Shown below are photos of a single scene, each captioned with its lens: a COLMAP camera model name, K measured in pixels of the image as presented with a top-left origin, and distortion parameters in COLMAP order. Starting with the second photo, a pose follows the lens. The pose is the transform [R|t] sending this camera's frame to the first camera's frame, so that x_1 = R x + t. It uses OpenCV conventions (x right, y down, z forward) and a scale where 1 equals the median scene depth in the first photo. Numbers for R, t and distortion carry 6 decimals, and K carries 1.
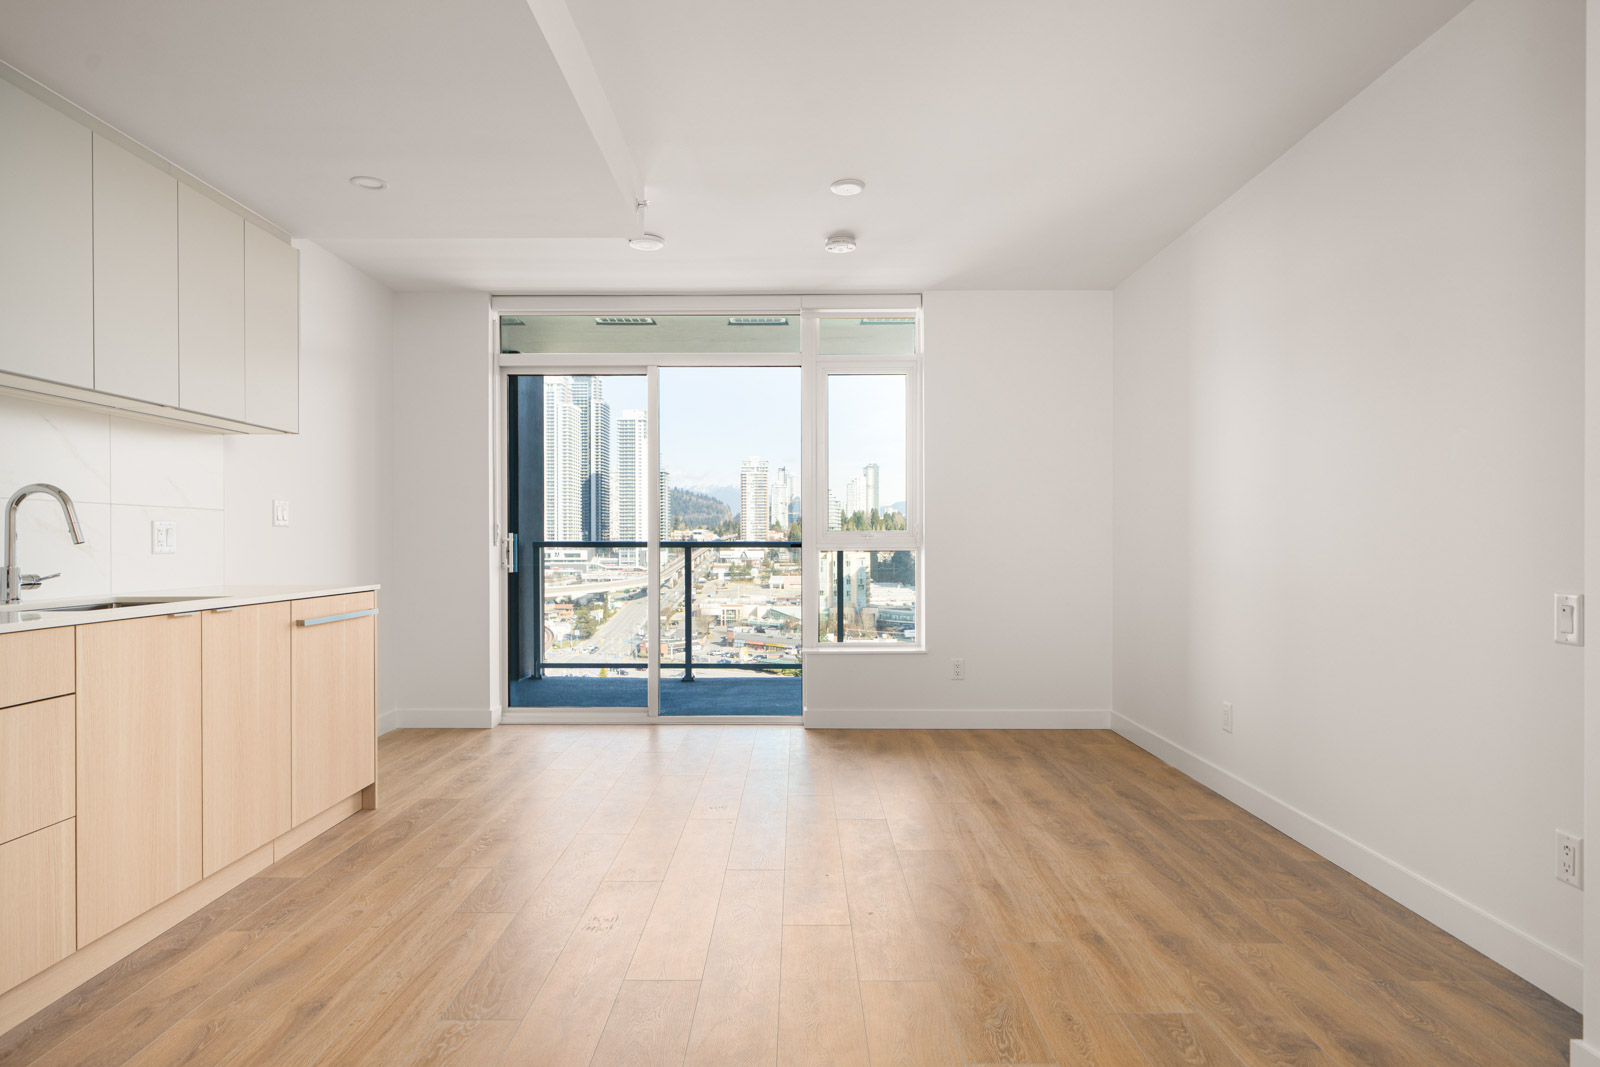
lens RADIAL K [[915.2, 0, 793.2], [0, 915.2, 536.6], [0, 0, 1]] dist [0.000958, 0.000437]
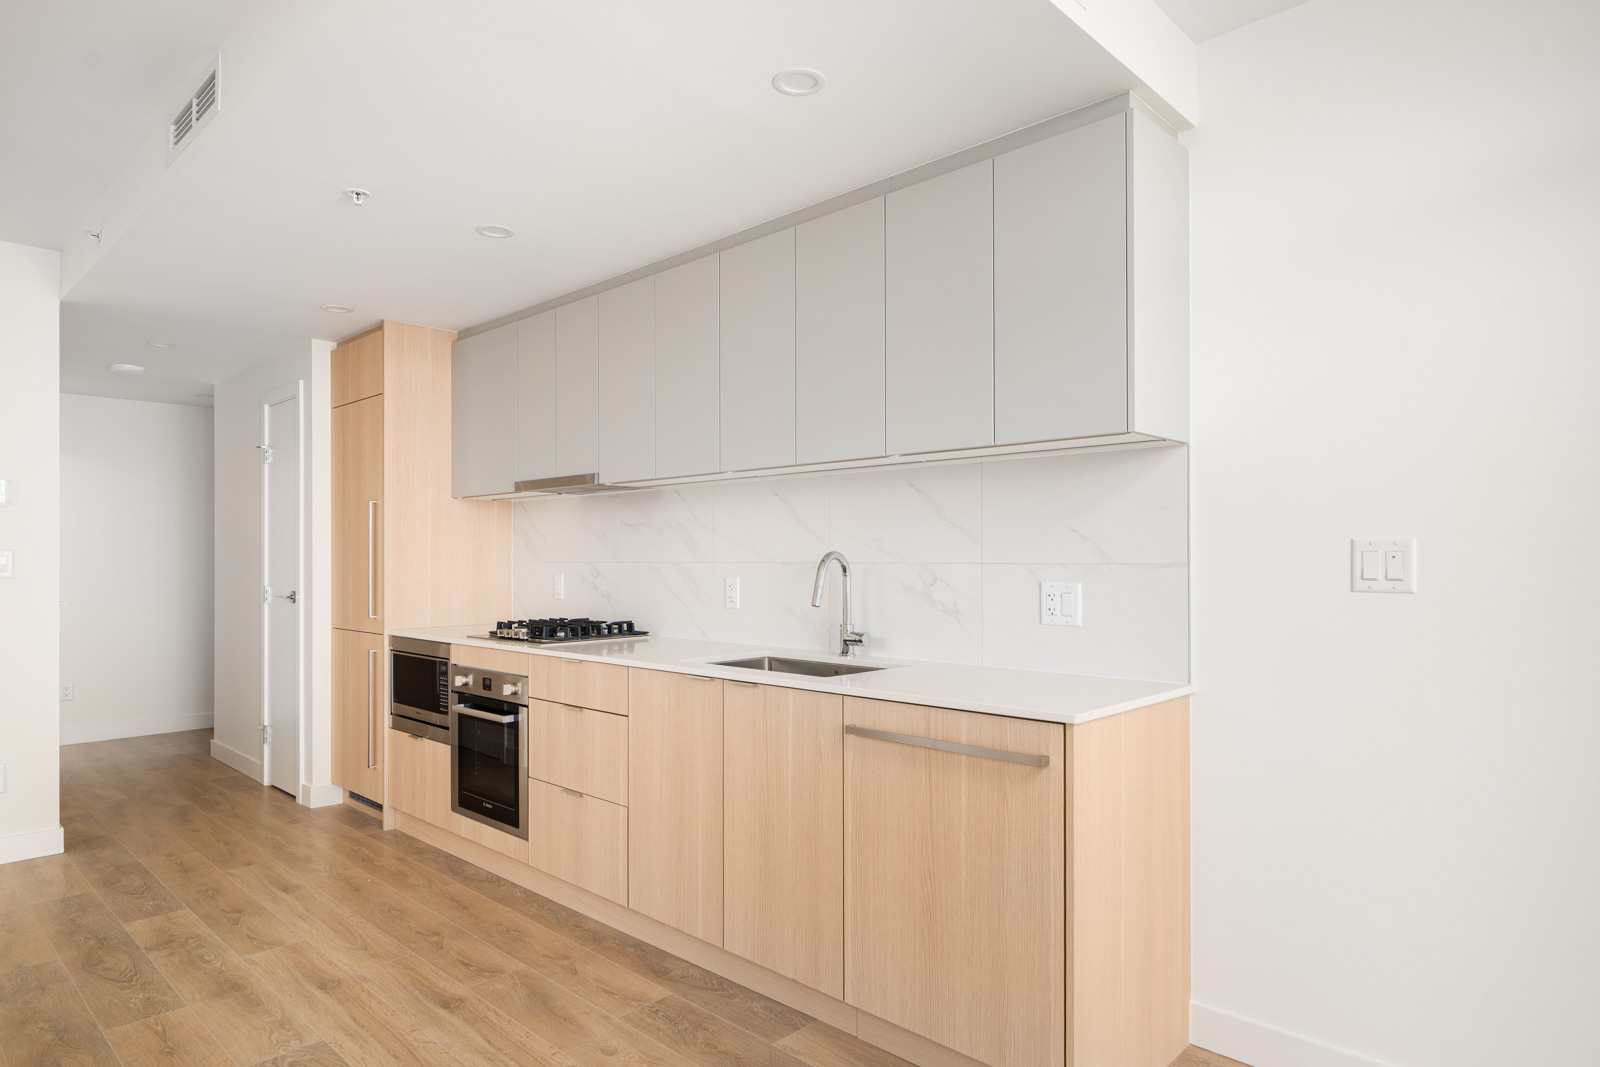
lens RADIAL K [[919.1, 0, 779.3], [0, 919.1, 572.9], [0, 0, 1]] dist [0.008776, 0.000628]
pose [[-0.696627, 0.008404, -0.717385, 0.016899], [0.005092, 0.999964, 0.006771, -0.027371], [0.717416, 0.001064, -0.696644, 1.189175]]
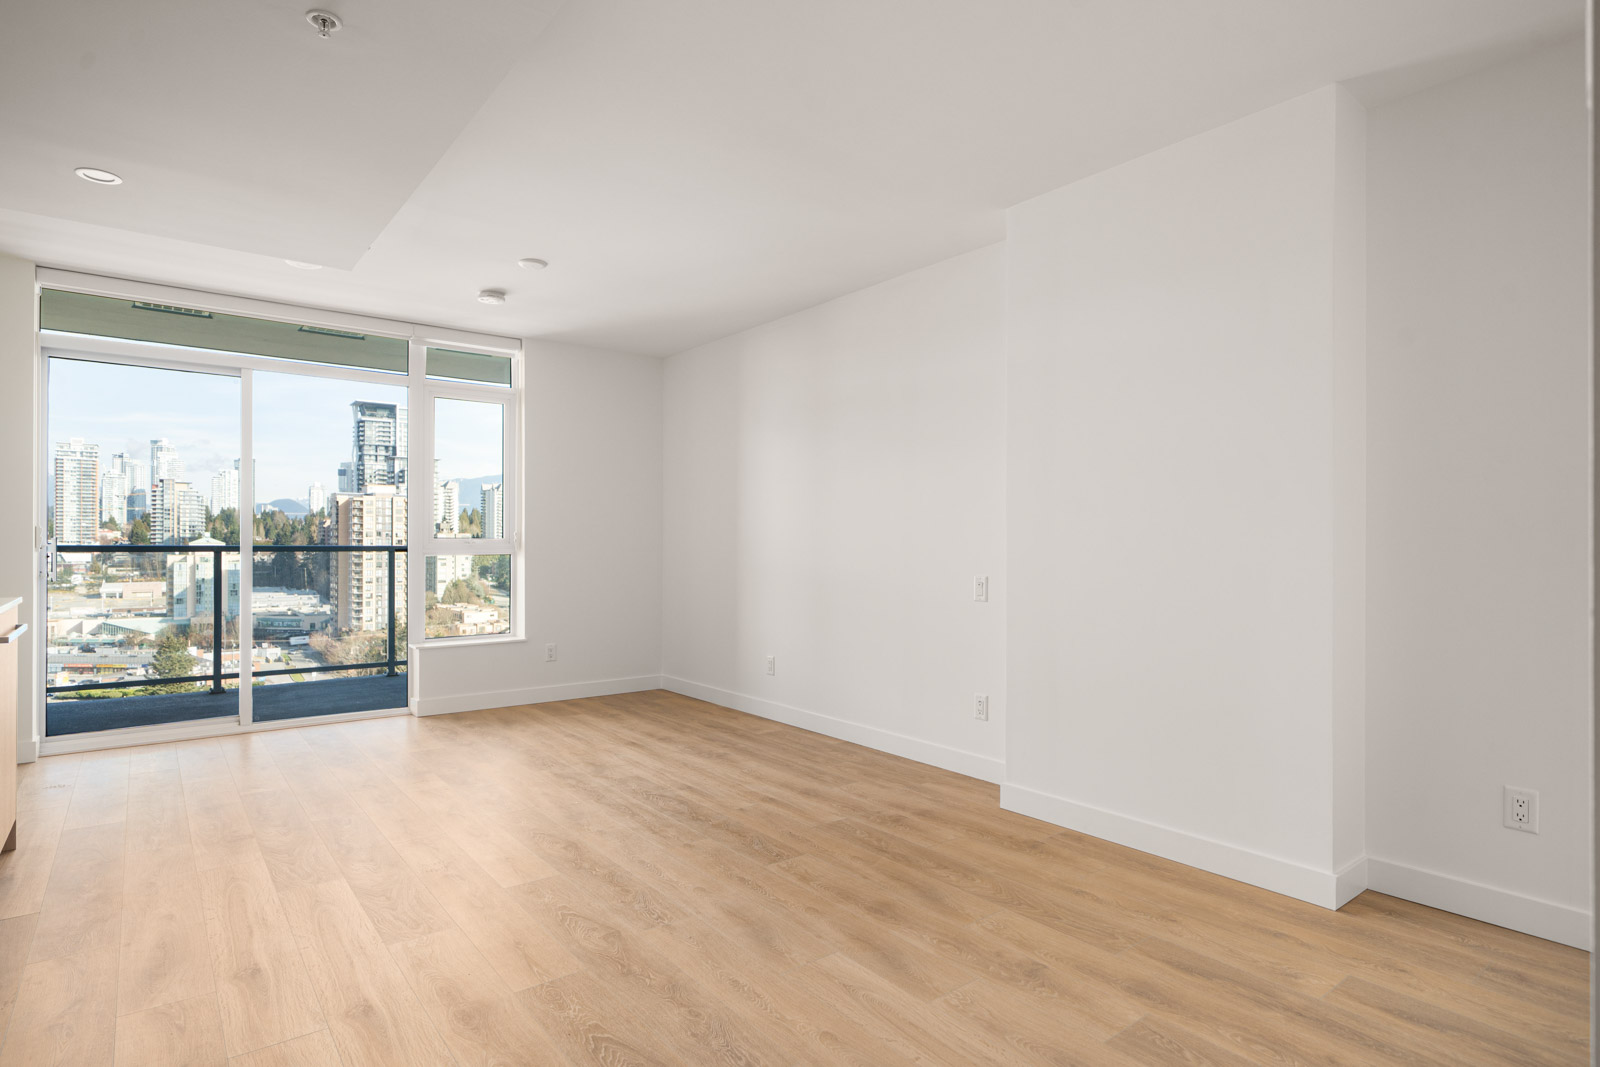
lens RADIAL K [[847.2, 0, 805.9], [0, 847.2, 535.4], [0, 0, 1]] dist [-0.000709, 0.000548]
pose [[0.779632, 0.008969, 0.626174, -0.360136], [-0.006671, 0.999960, -0.006017, -0.008833], [-0.626203, 0.000514, 0.779660, -0.125249]]
